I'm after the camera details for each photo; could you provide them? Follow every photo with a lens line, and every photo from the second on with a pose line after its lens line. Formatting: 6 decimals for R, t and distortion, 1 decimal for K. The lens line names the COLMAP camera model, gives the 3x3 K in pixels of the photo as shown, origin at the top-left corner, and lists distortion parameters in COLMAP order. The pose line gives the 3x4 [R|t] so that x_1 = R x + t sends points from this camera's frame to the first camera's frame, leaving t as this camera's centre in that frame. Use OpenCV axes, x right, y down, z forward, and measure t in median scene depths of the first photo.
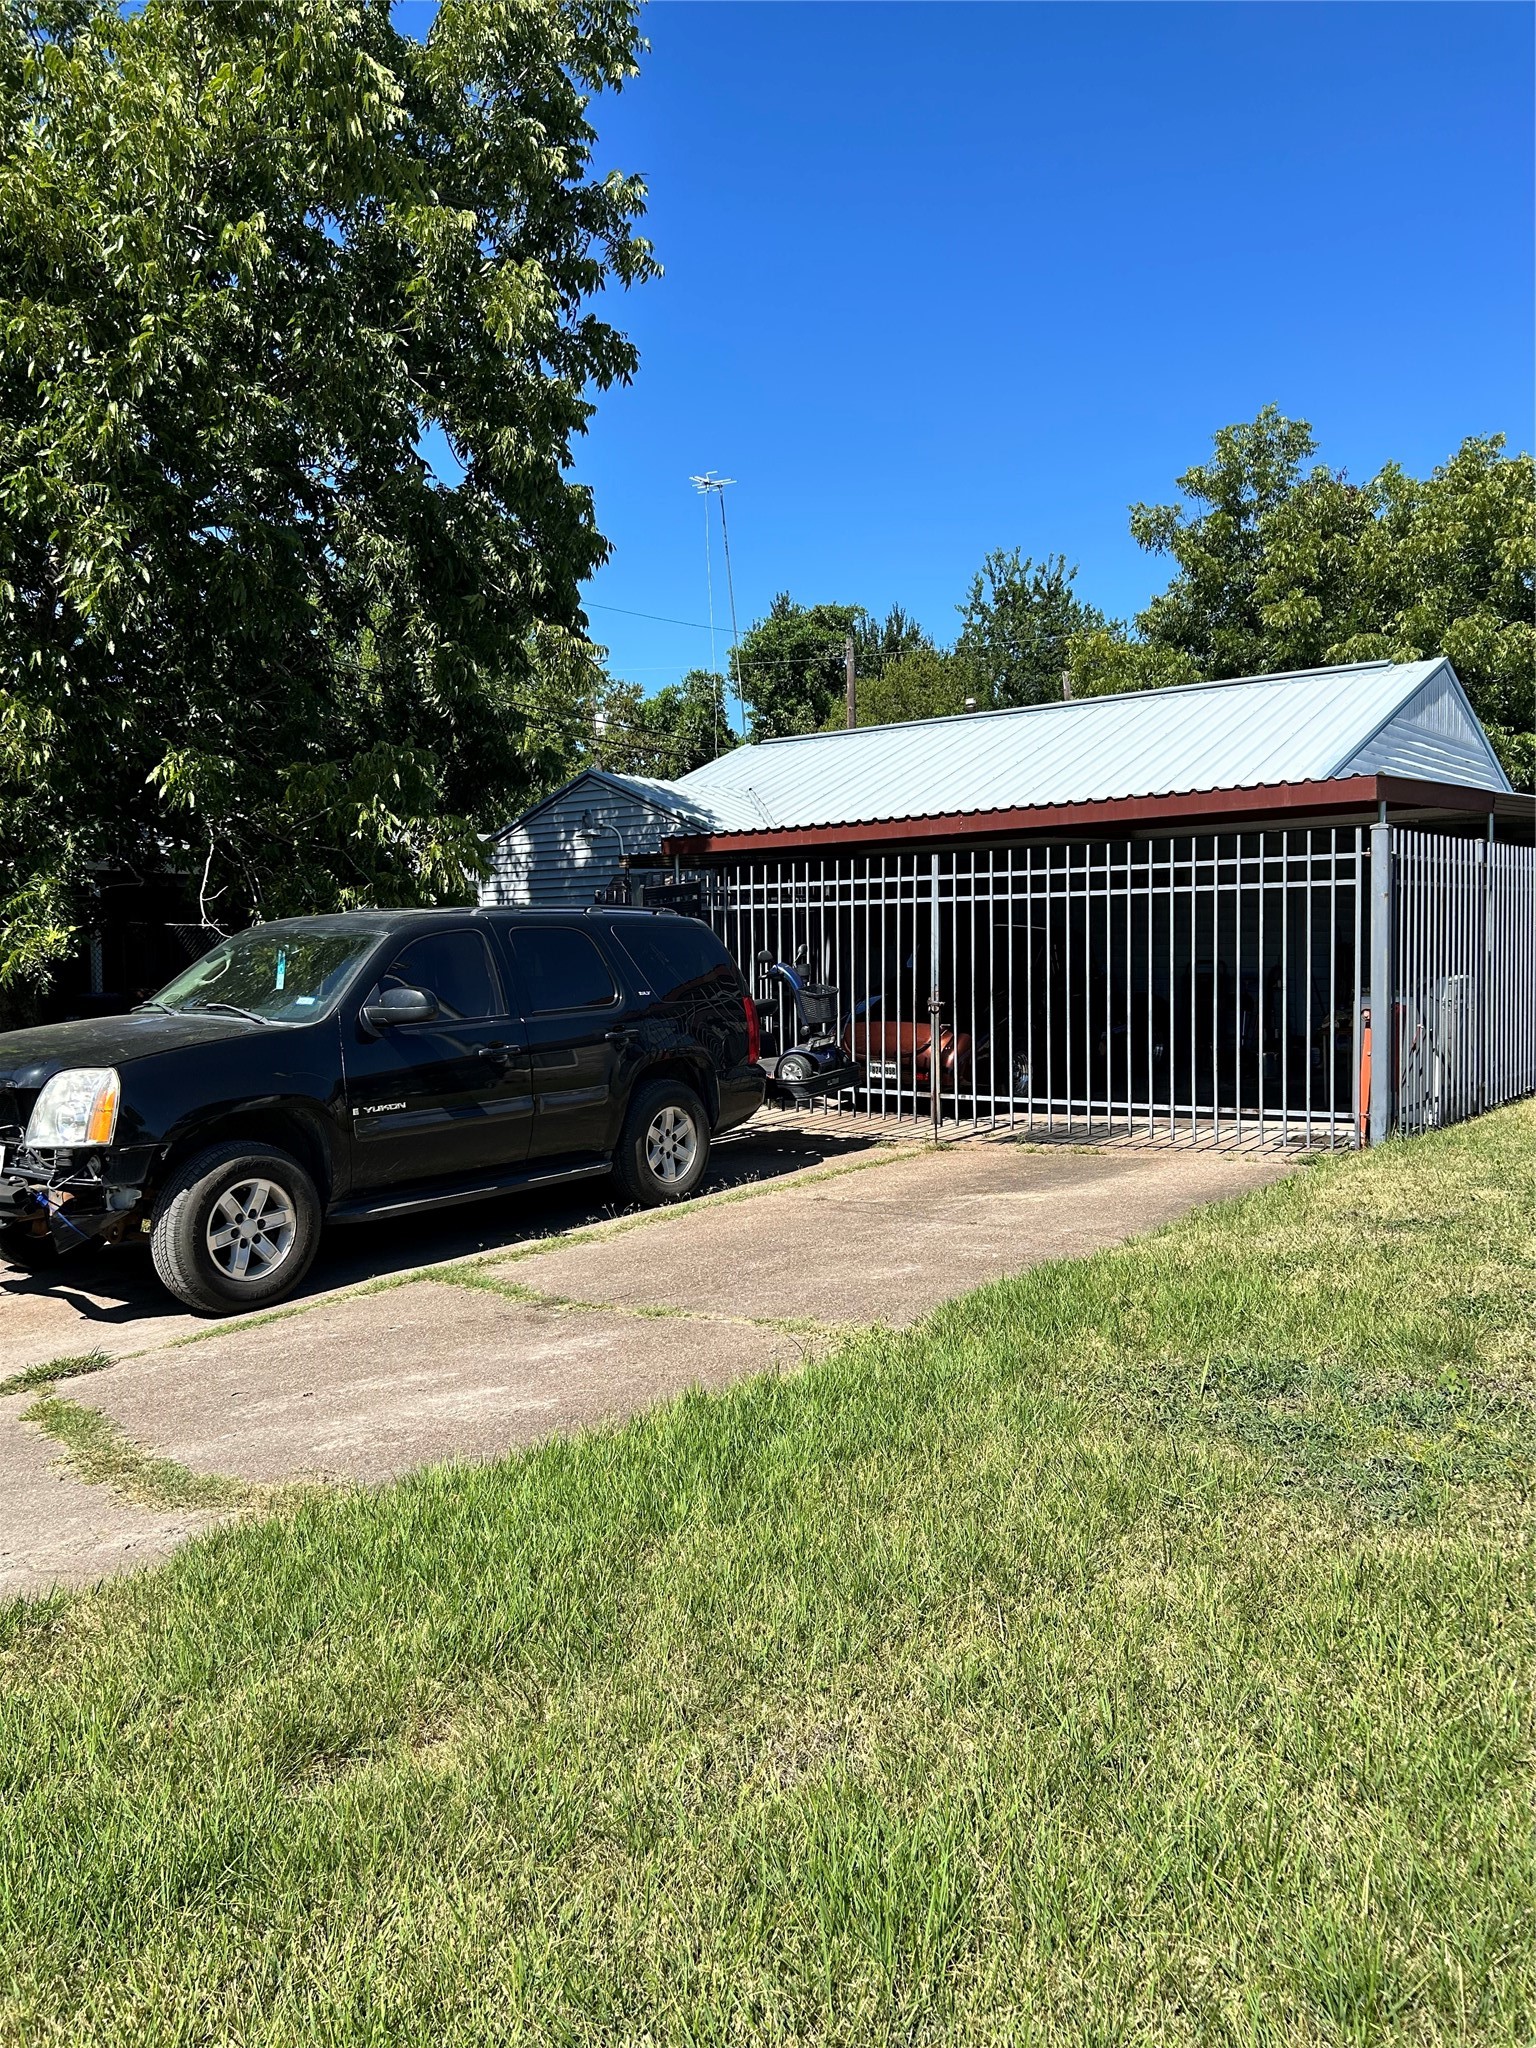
lens RADIAL K [[1541.7, 0, 759.7], [0, 1541.7, 1015.2], [0, 0, 1]] dist [0.083643, -0.106237]
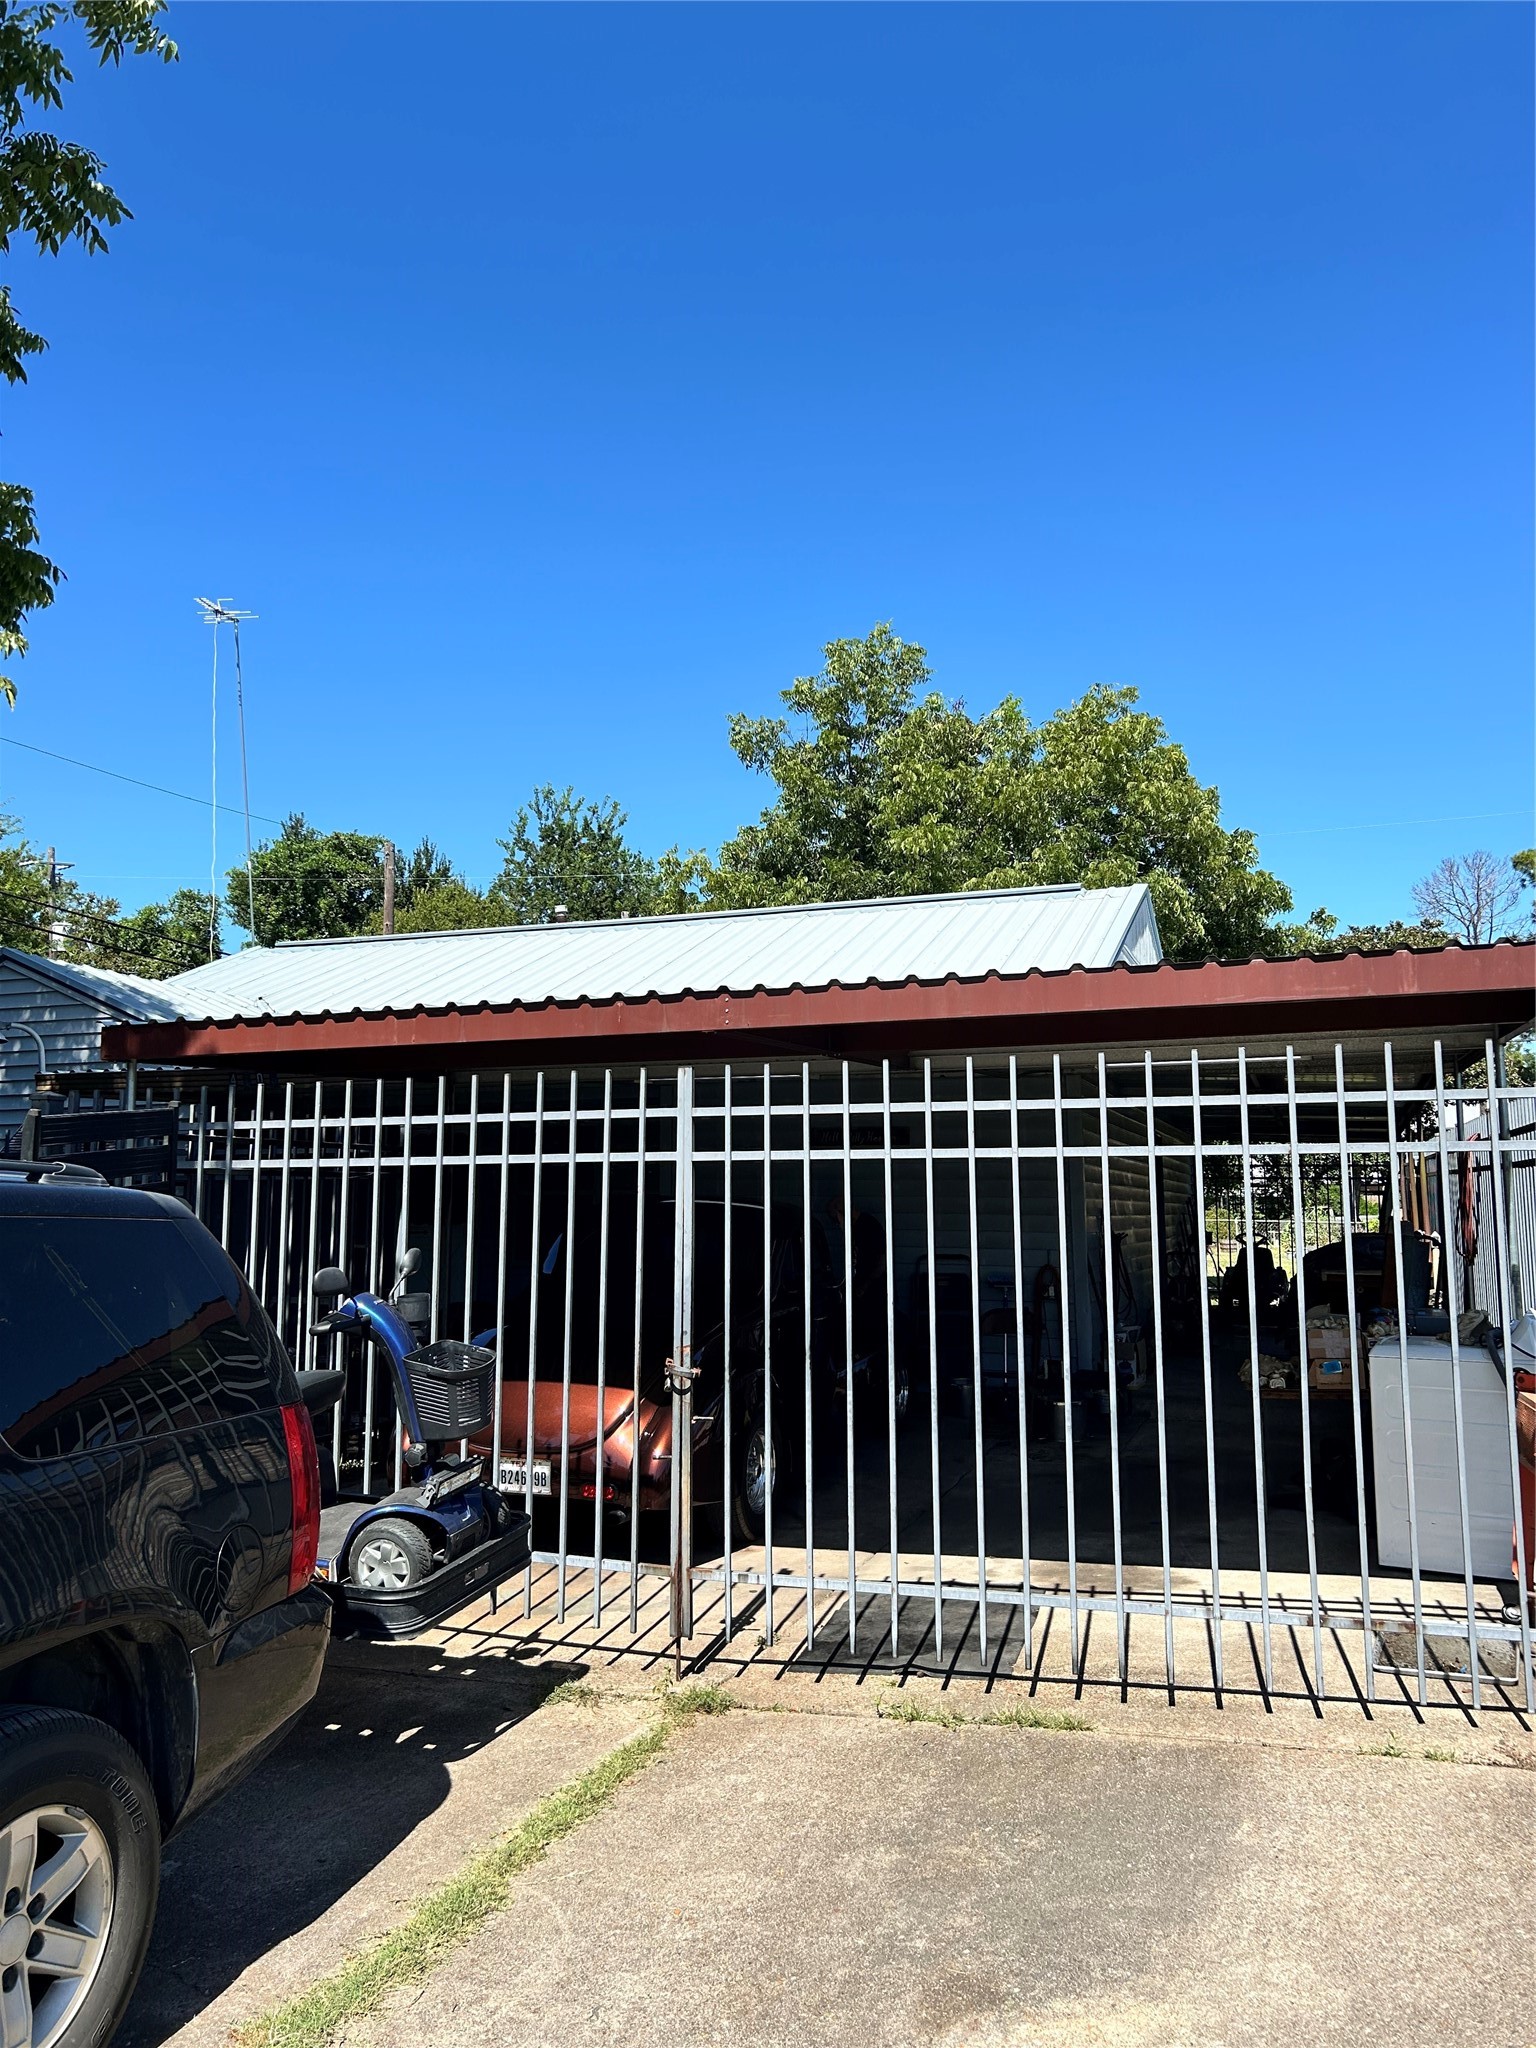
lens RADIAL K [[1541.7, 0, 759.7], [0, 1541.7, 1015.2], [0, 0, 1]] dist [0.083643, -0.106237]
pose [[0.949146, 0.052513, 0.310425, -0.008438], [0.000436, 0.985771, -0.168091, -0.015156], [-0.314835, 0.159678, 0.935619, 0.218183]]
